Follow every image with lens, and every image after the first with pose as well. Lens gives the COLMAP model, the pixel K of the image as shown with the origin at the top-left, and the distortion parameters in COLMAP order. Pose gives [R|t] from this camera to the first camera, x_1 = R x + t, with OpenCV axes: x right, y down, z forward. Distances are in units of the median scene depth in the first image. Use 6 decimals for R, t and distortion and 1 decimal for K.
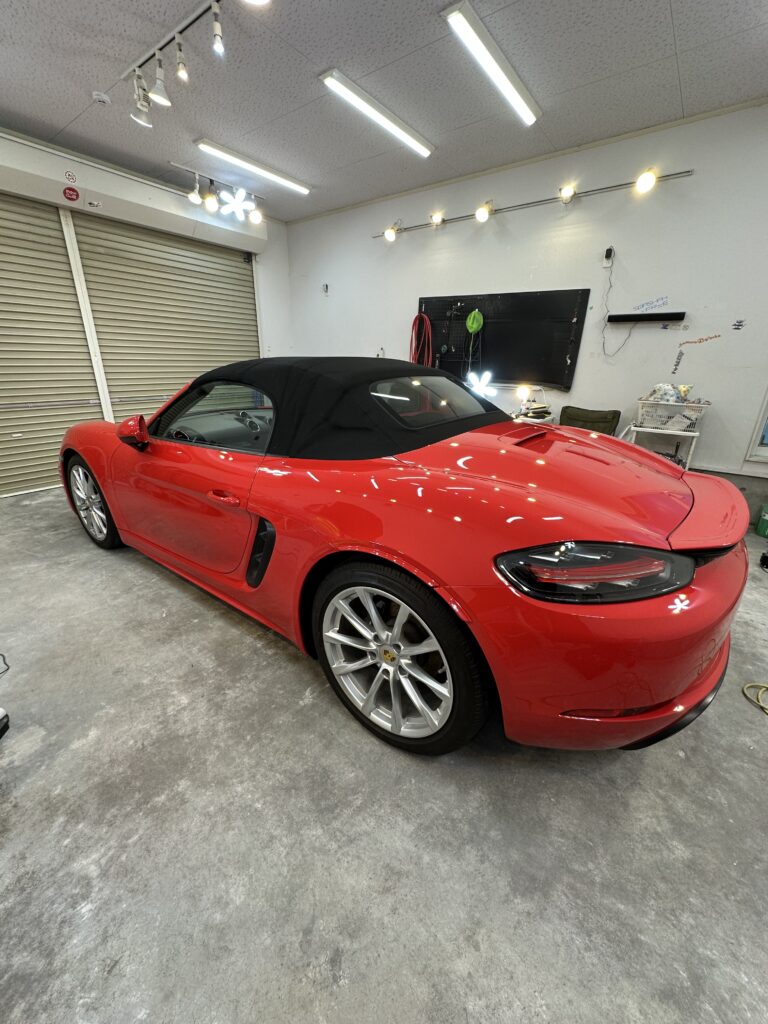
lens RADIAL K [[406.8, 0, 389.7], [0, 406.8, 519.4], [0, 0, 1]] dist [-0.000761, 0.000647]
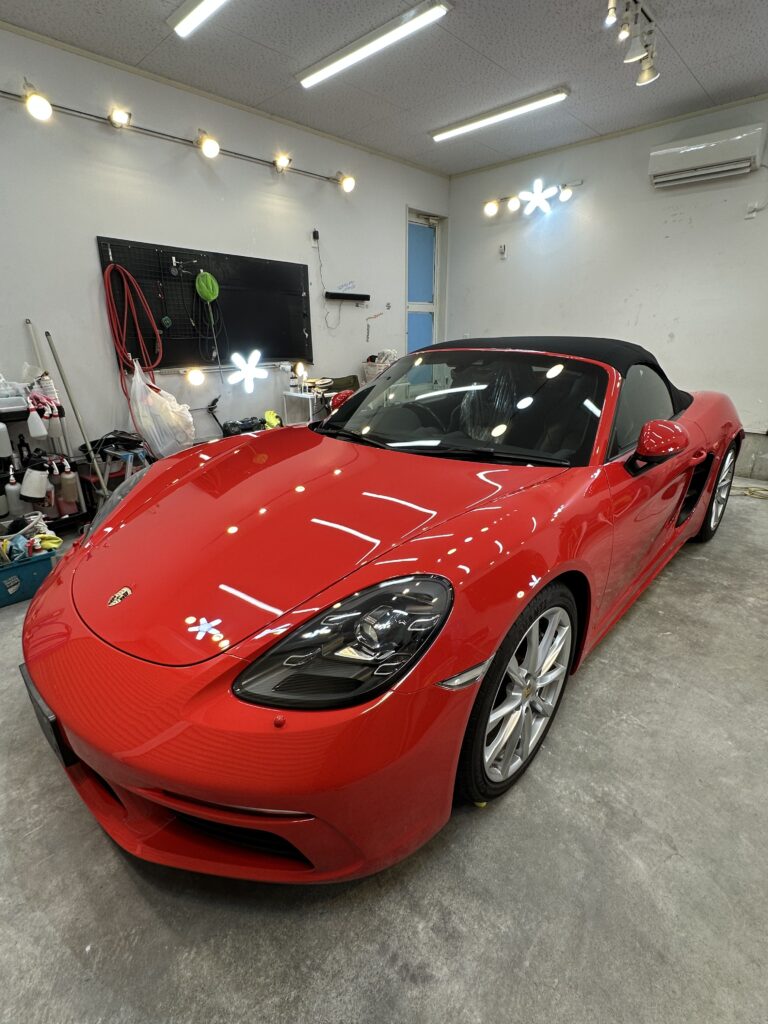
lens RADIAL K [[476.3, 0, 389.8], [0, 476.3, 516.4], [0, 0, 1]] dist [0.000552, 0.000054]
pose [[0.114657, -0.379165, 0.918198, -1.069093], [0.374647, 0.872547, 0.313531, -0.387000], [-0.920051, 0.308052, 0.242096, 0.889556]]
